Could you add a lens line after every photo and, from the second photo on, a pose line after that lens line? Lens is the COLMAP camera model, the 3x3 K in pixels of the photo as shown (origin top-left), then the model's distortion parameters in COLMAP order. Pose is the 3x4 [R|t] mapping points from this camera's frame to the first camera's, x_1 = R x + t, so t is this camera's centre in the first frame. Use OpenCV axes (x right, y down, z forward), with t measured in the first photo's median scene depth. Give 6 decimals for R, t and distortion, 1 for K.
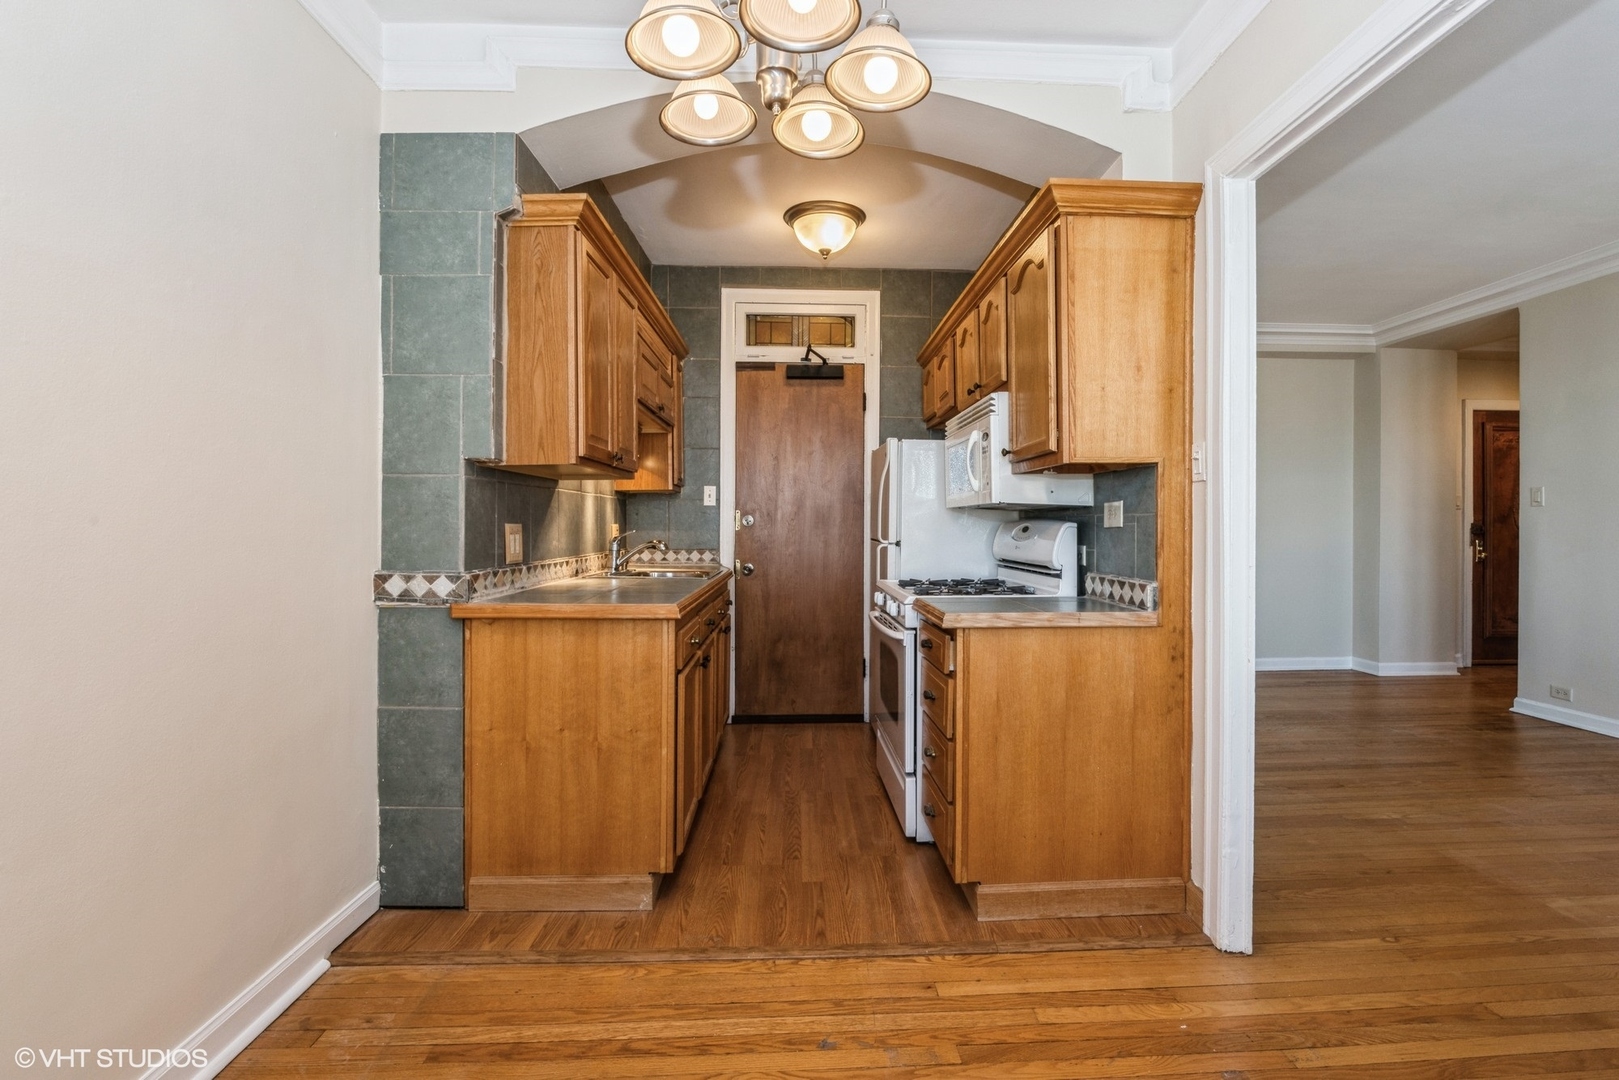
lens RADIAL K [[727.0, 0, 821.0], [0, 727.0, 513.7], [0, 0, 1]] dist [-0.000915, -0.000232]
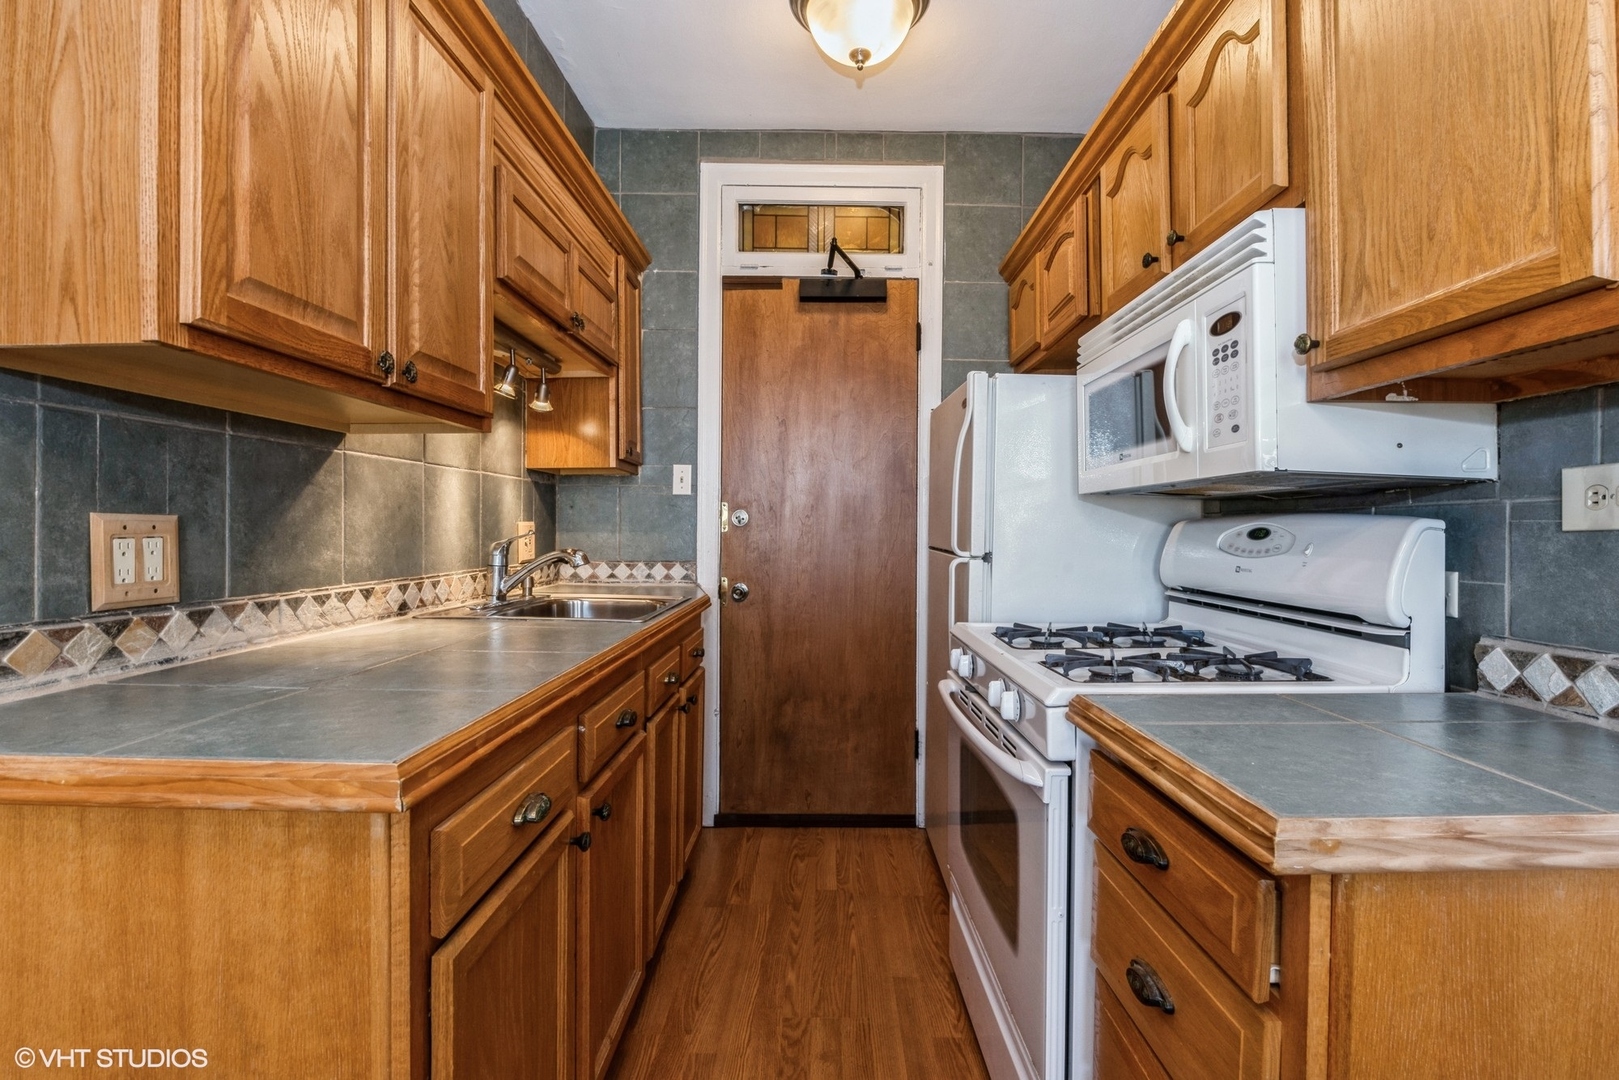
lens RADIAL K [[727.0, 0, 821.0], [0, 727.0, 513.7], [0, 0, 1]] dist [-0.000915, -0.000232]
pose [[0.999165, 0.004047, -0.040645, -0.000647], [-0.004195, 0.999985, -0.003554, 0.007964], [0.040630, 0.003721, 0.999167, 0.350682]]
